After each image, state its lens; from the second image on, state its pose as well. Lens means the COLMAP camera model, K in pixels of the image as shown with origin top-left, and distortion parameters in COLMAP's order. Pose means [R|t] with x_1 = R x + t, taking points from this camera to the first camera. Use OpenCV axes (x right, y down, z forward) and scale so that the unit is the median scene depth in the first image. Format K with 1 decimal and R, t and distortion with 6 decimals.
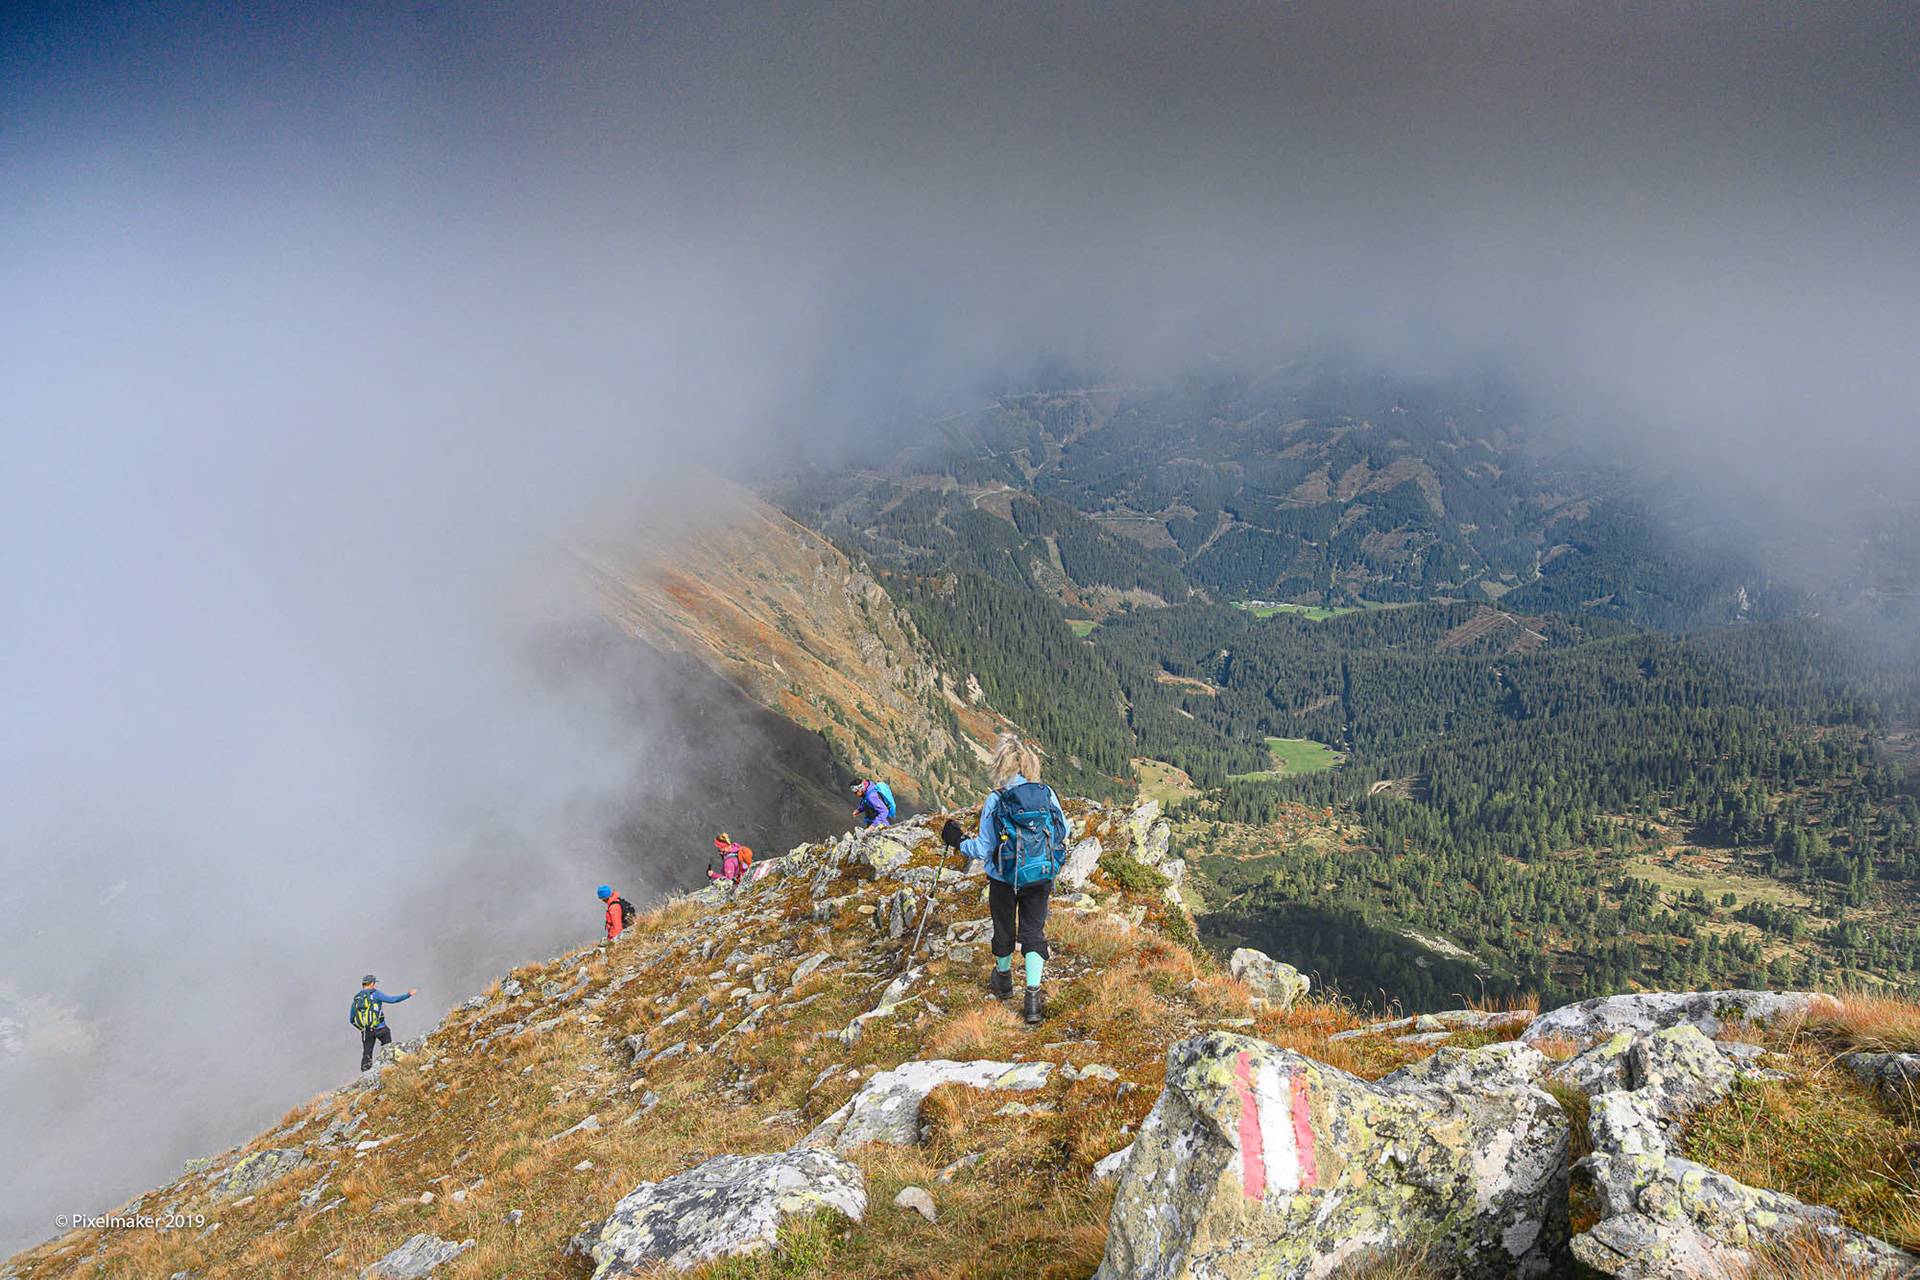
lens RADIAL K [[1429.5, 0, 960.5], [0, 1429.5, 636.5], [0, 0, 1]] dist [-0.000941, 0.004365]
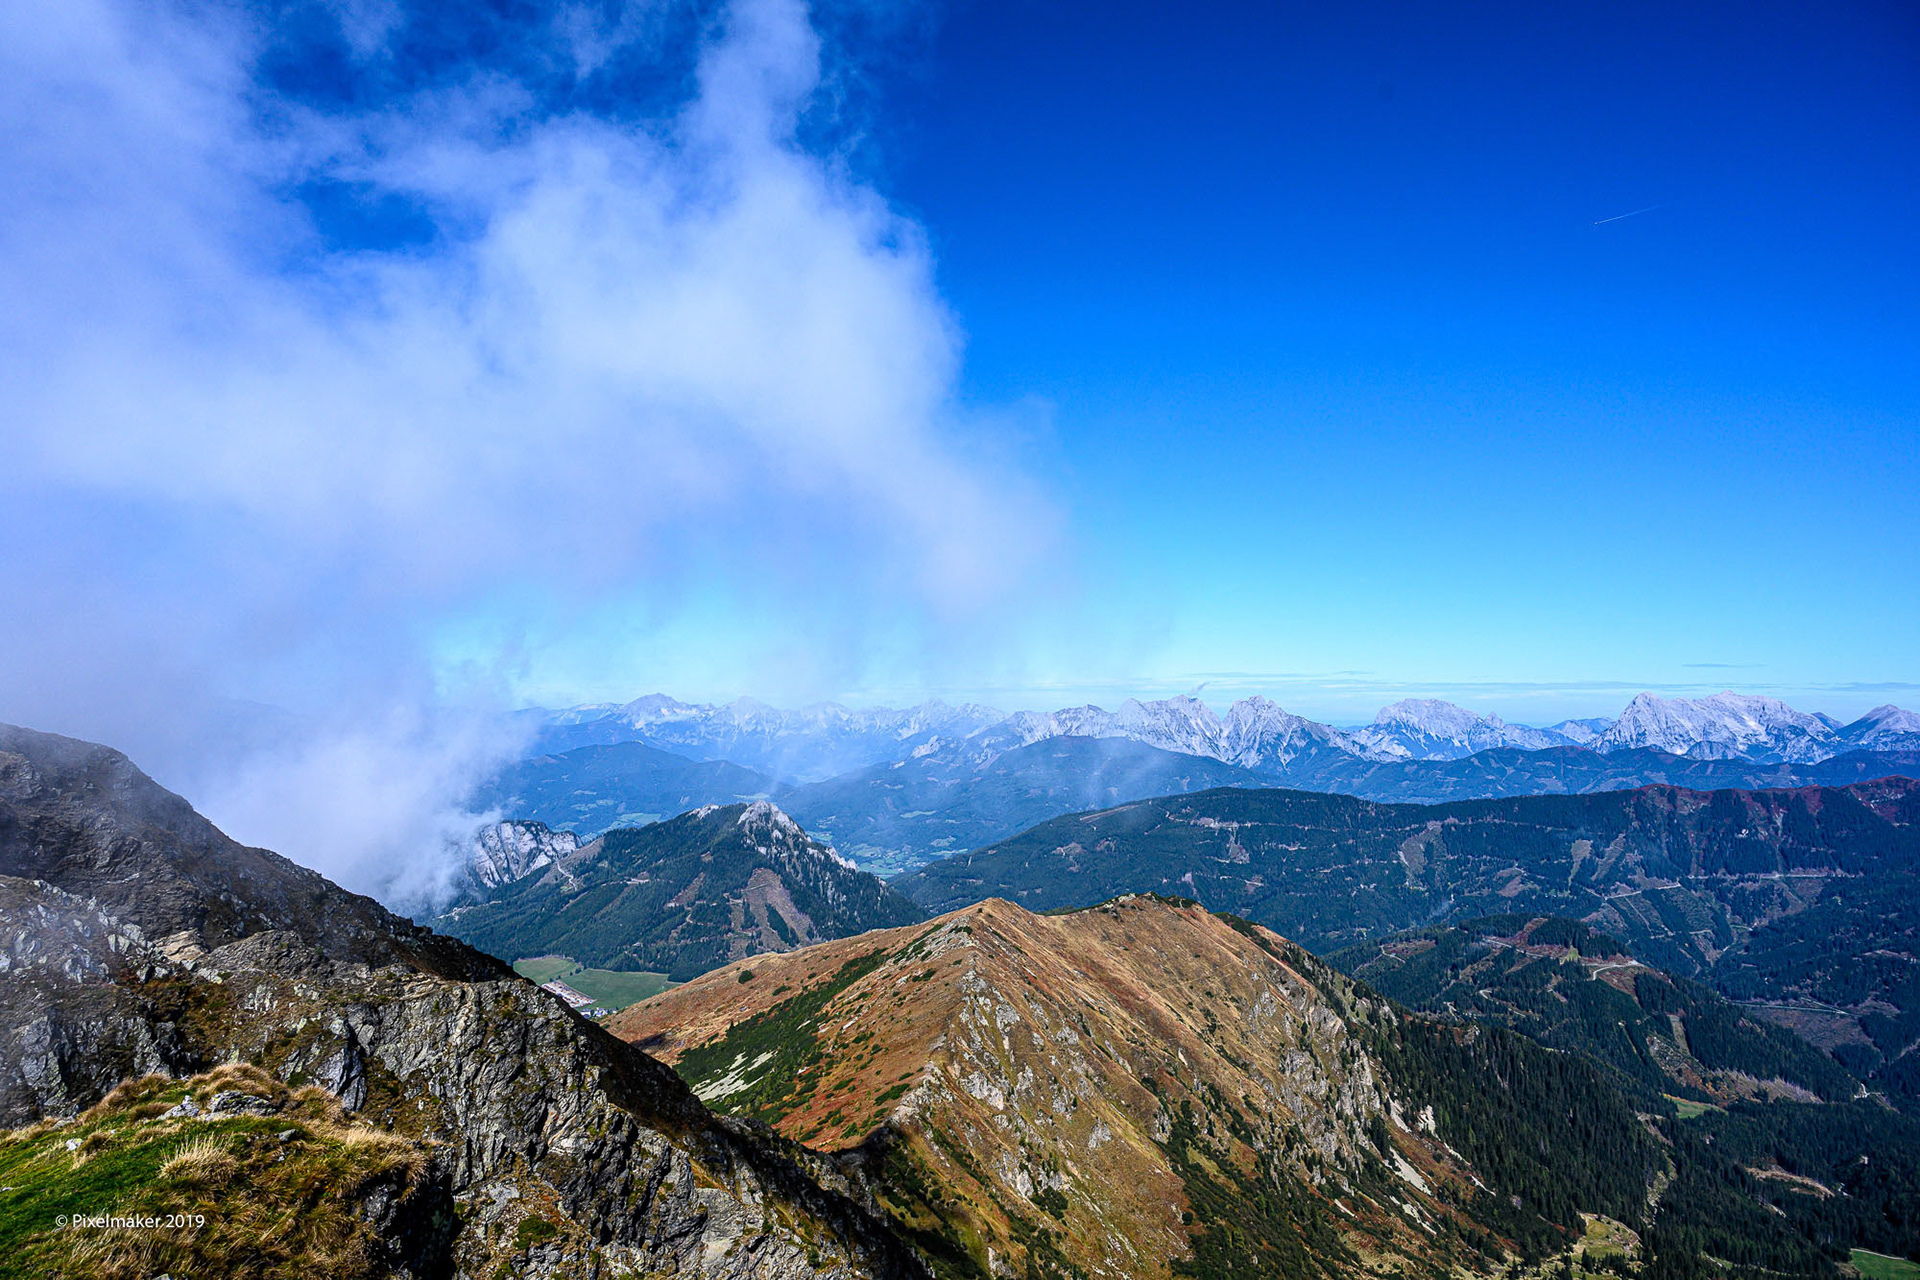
lens RADIAL K [[1429.5, 0, 959.4], [0, 1429.5, 644.5], [0, 0, 1]] dist [-0.000941, 0.004365]
pose [[0.795357, -0.055068, -0.603634, 0.287898], [-0.136462, 0.954031, -0.266838, 0.020324], [0.590580, 0.294604, 0.751281, -0.146816]]
